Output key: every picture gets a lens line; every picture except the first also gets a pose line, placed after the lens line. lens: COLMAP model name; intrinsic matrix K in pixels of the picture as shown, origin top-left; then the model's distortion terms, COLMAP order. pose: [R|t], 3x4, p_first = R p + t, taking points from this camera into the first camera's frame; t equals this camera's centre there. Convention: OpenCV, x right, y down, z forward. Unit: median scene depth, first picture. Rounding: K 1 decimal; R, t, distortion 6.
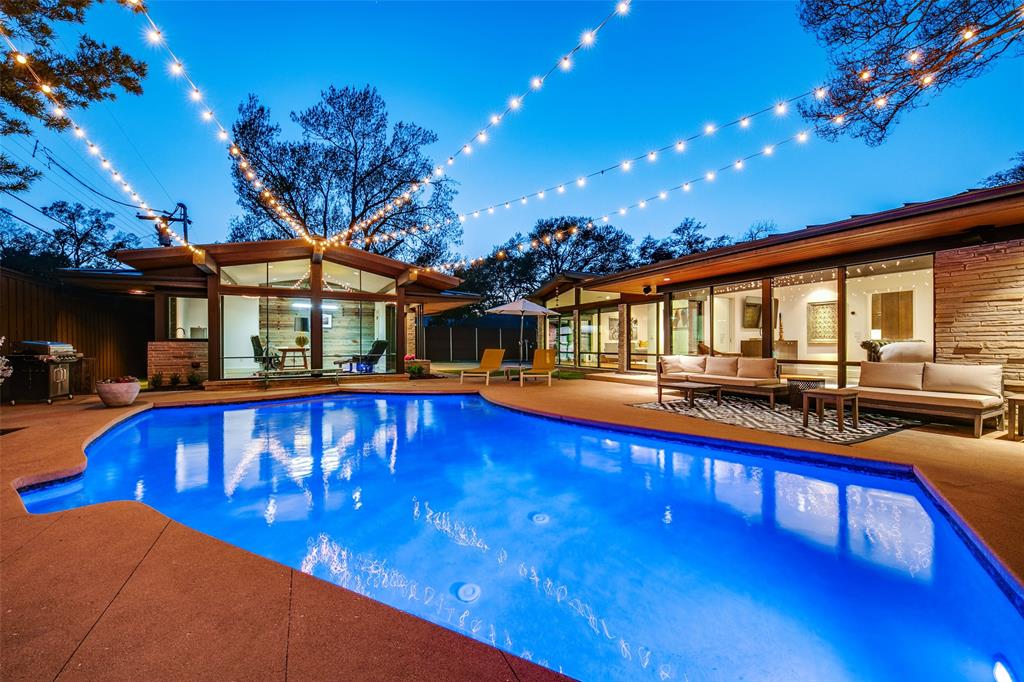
lens RADIAL K [[405.3, 0, 510.8], [0, 405.3, 340.2], [0, 0, 1]] dist [0.001401, -0.000187]
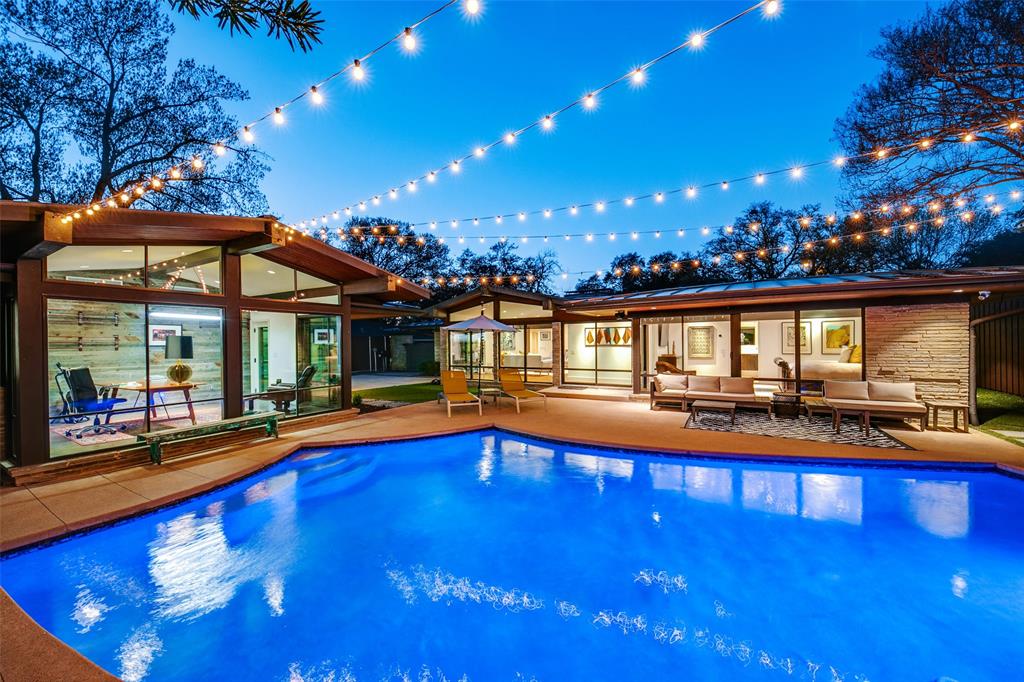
lens RADIAL K [[384.9, 0, 511.5], [0, 384.9, 342.1], [0, 0, 1]] dist [-0.000437, -0.000525]
pose [[0.849608, -0.006602, 0.527374, -0.361580], [0.003926, 0.999973, 0.006194, -0.043755], [-0.527401, -0.003192, 0.849611, 0.206351]]
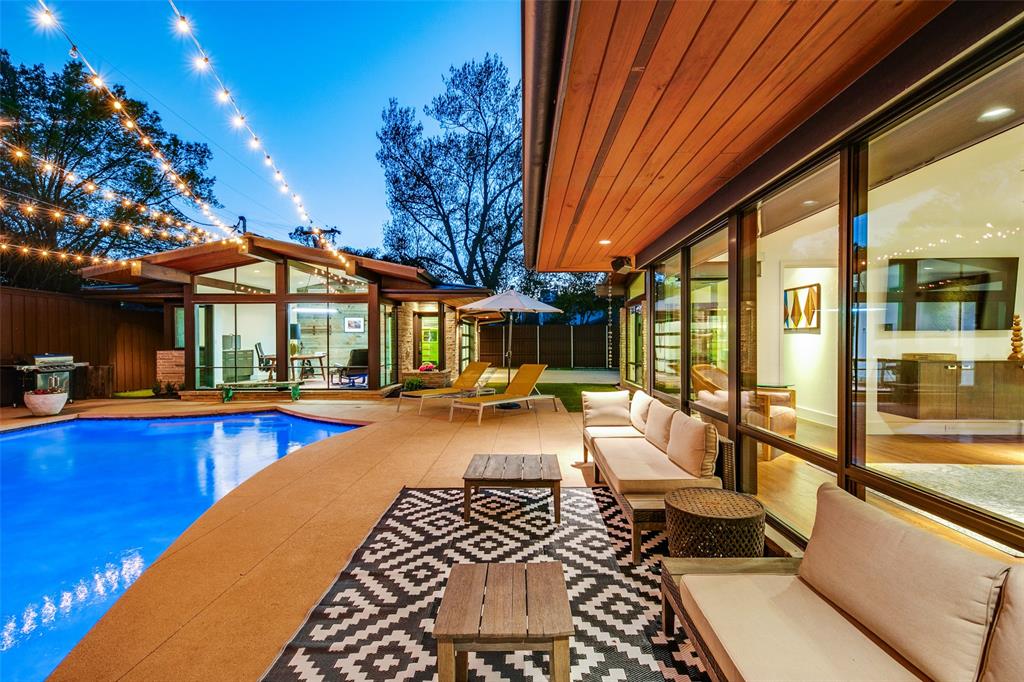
lens RADIAL K [[456.1, 0, 514.0], [0, 456.1, 341.9], [0, 0, 1]] dist [0.001175, 0.000035]
pose [[0.875040, -0.000035, -0.484051, 0.393239], [0.006521, 0.999910, 0.011717, -0.021313], [0.484007, -0.013410, 0.874962, 0.311433]]
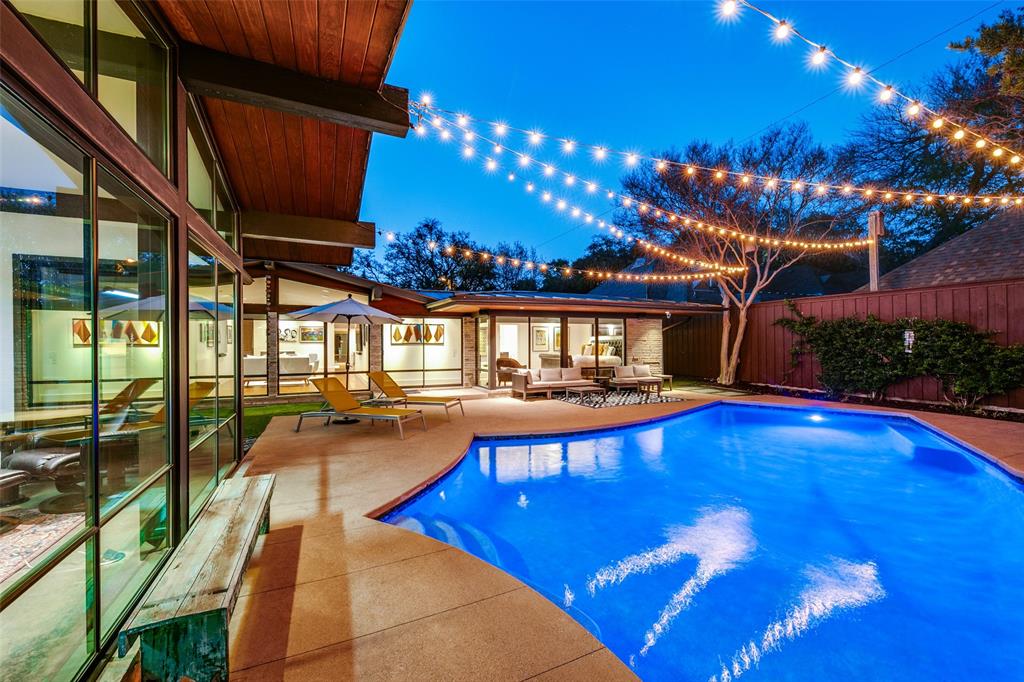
lens RADIAL K [[405.3, 0, 510.7], [0, 405.3, 345.9], [0, 0, 1]] dist [0.001401, -0.000187]
pose [[0.045427, -0.010117, 0.998916, -0.586748], [-0.006569, 0.999924, 0.010426, -0.033719], [-0.998946, -0.007035, 0.045357, 0.681127]]
